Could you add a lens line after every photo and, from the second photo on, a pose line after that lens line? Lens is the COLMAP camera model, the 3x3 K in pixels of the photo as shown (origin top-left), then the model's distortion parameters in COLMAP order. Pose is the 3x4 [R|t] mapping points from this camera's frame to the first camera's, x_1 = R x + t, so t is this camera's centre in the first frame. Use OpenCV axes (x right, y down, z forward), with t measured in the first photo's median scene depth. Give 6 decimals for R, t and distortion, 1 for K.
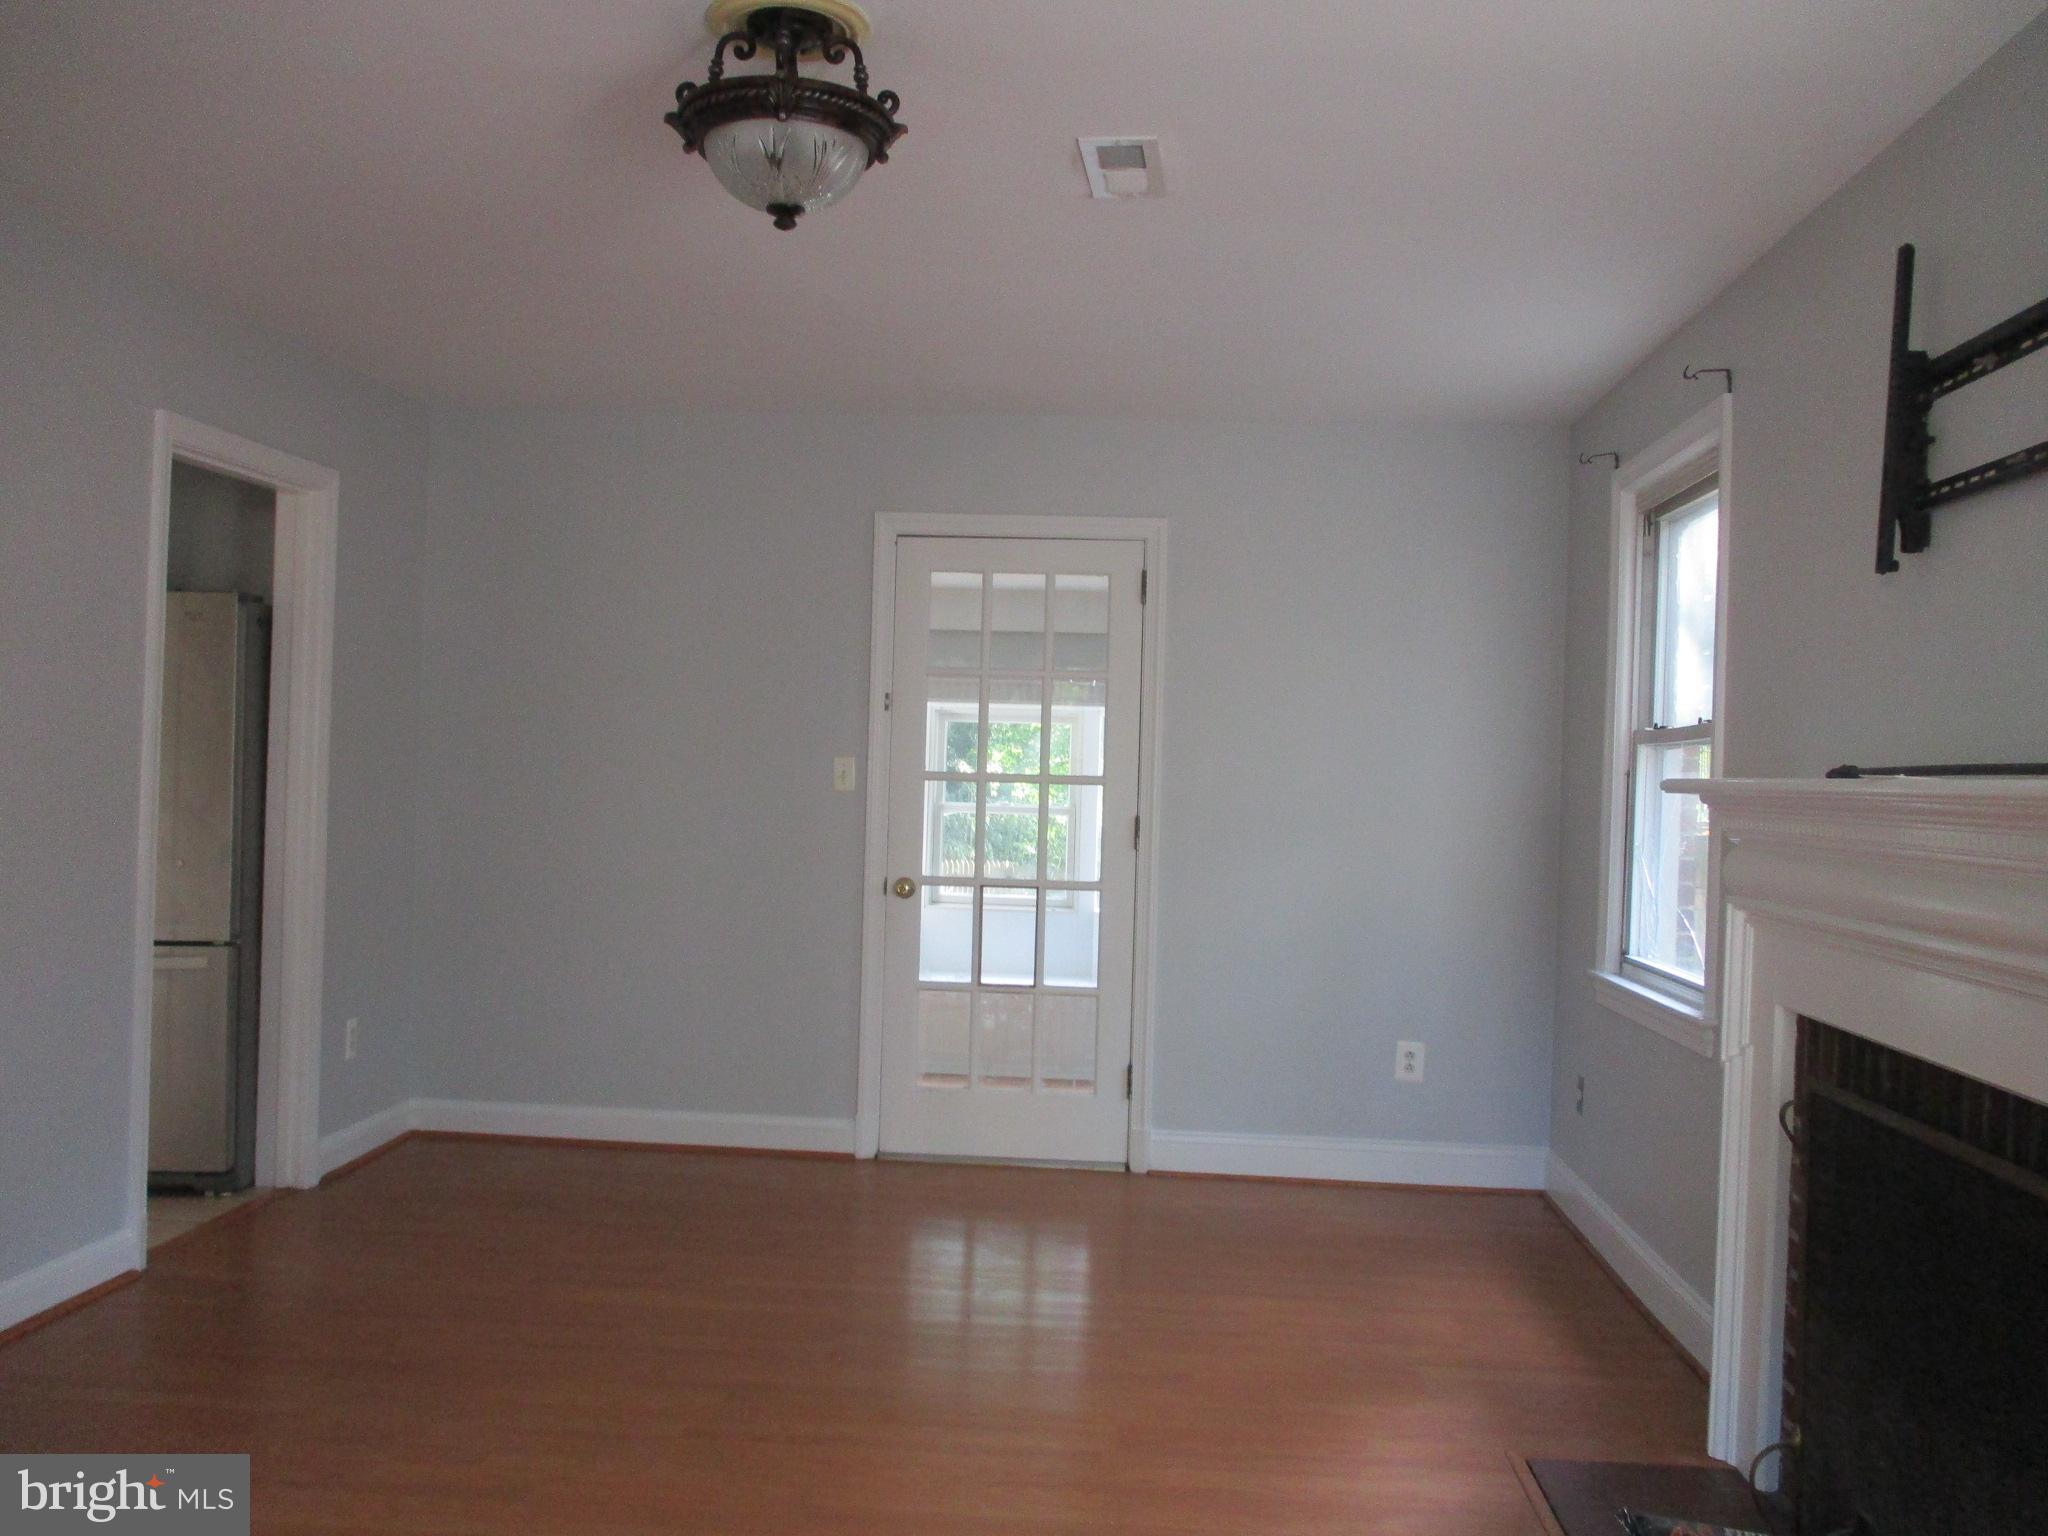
lens RADIAL K [[1712.4, 0, 1028.0], [0, 1712.4, 733.9], [0, 0, 1]] dist [-0.025357, 0.010785]
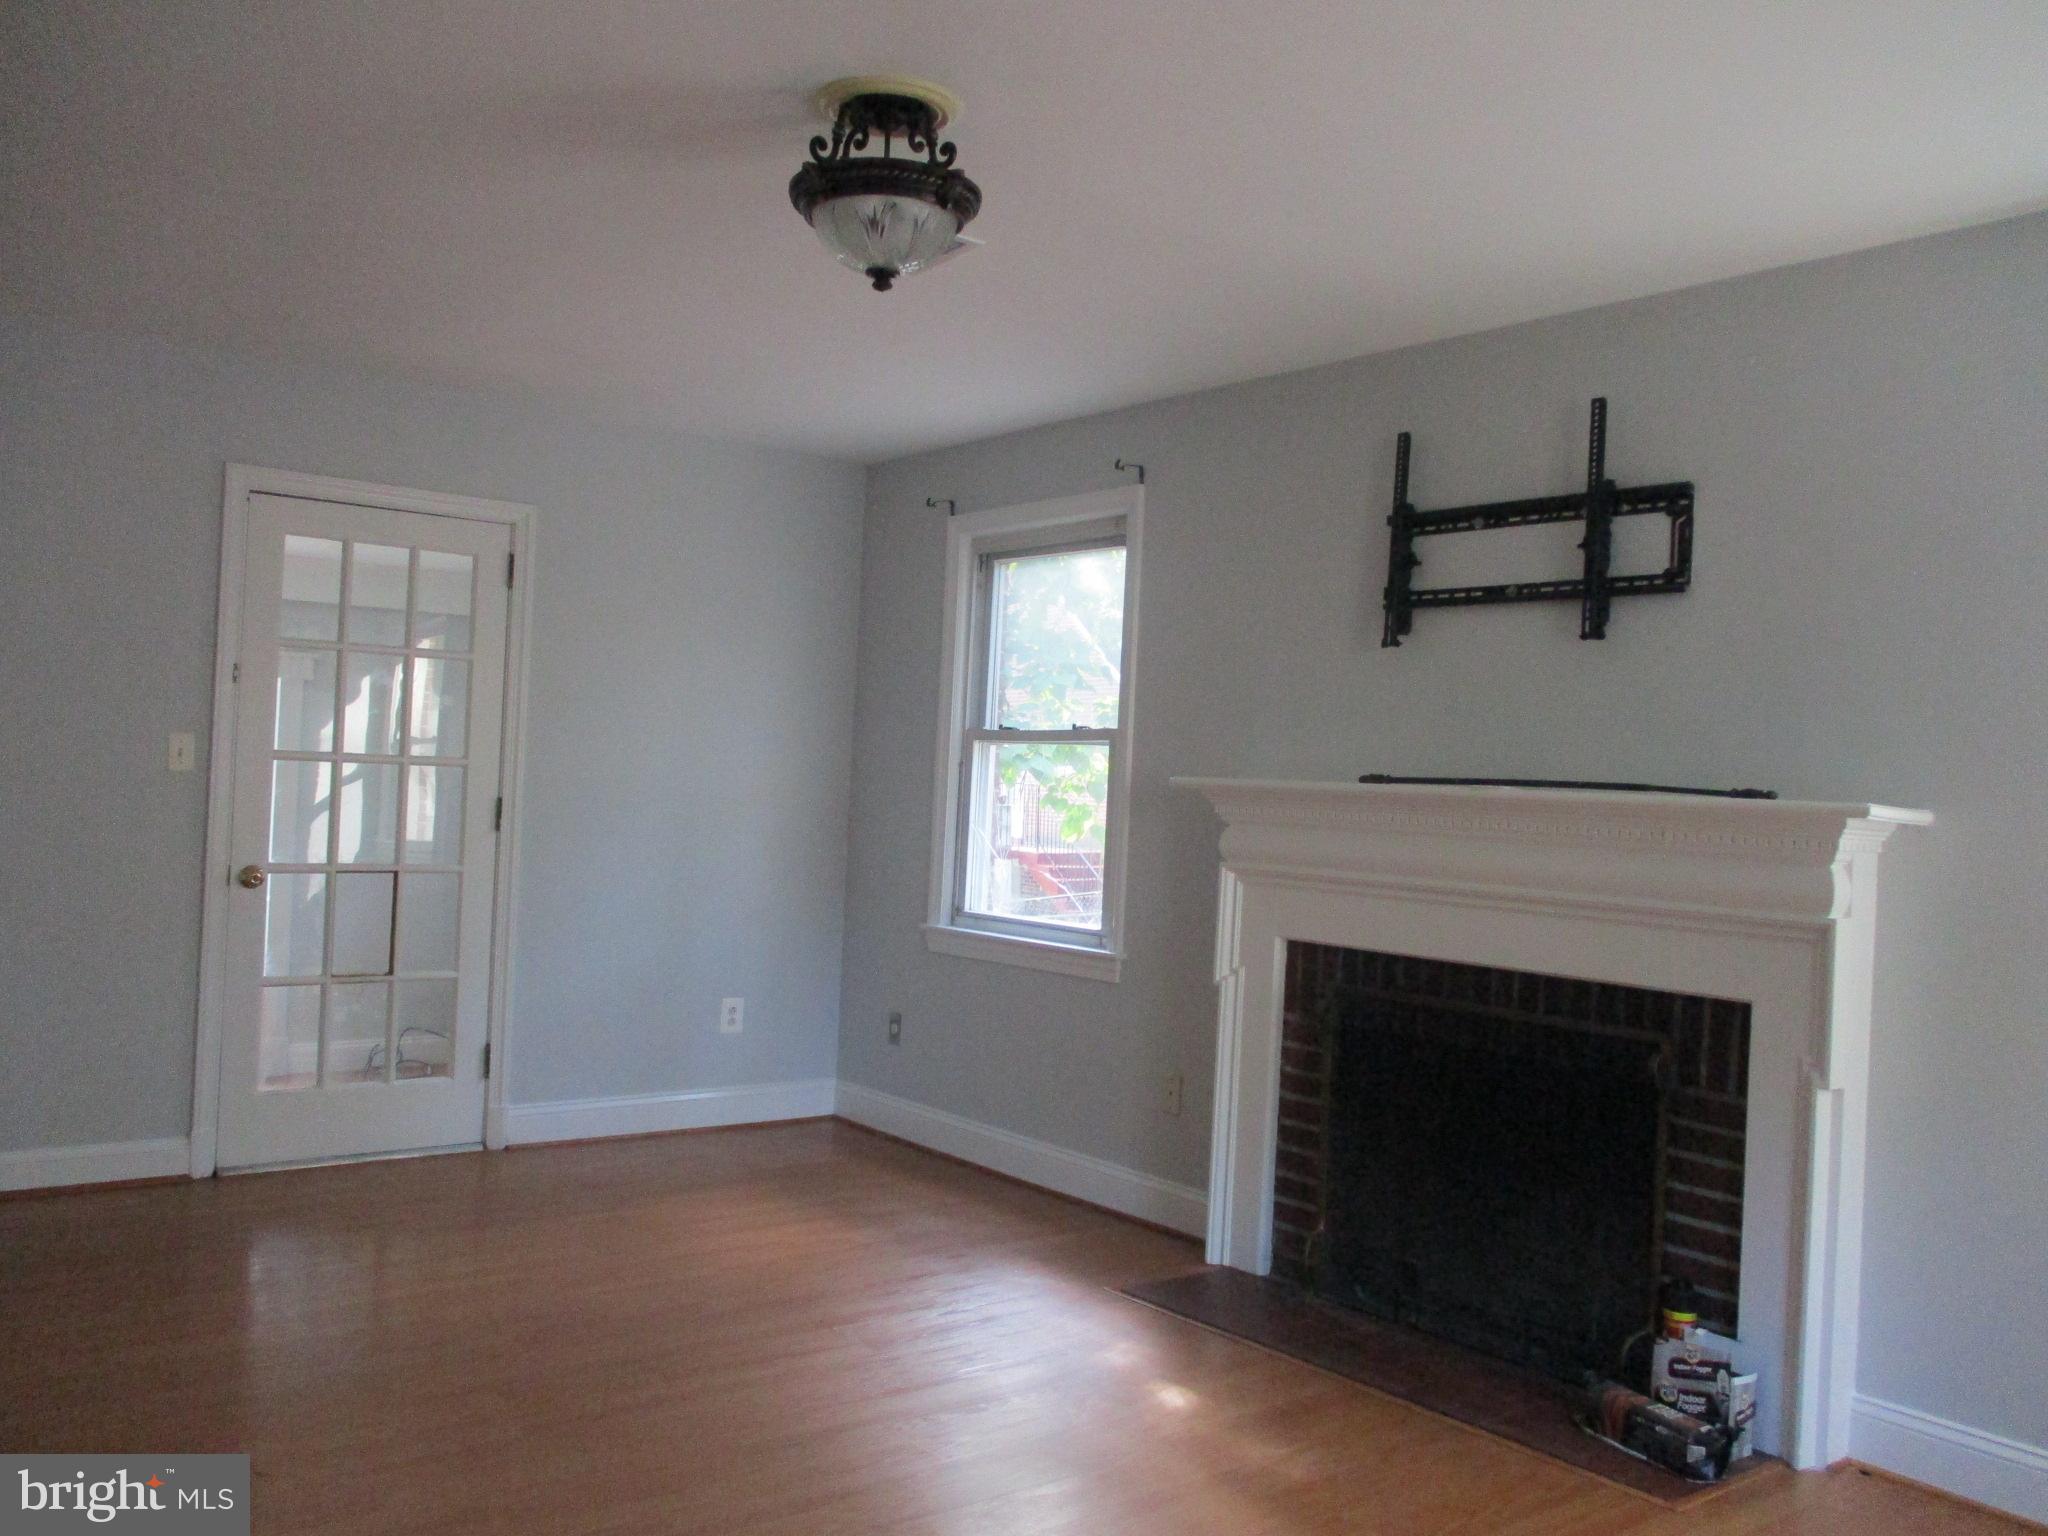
lens RADIAL K [[1712.4, 0, 1028.0], [0, 1712.4, 733.9], [0, 0, 1]] dist [-0.025357, 0.010785]
pose [[0.730942, 0.019915, 0.682149, -0.403678], [-0.035932, 0.999311, 0.009328, -0.010460], [-0.681493, -0.031329, 0.731154, 0.053238]]
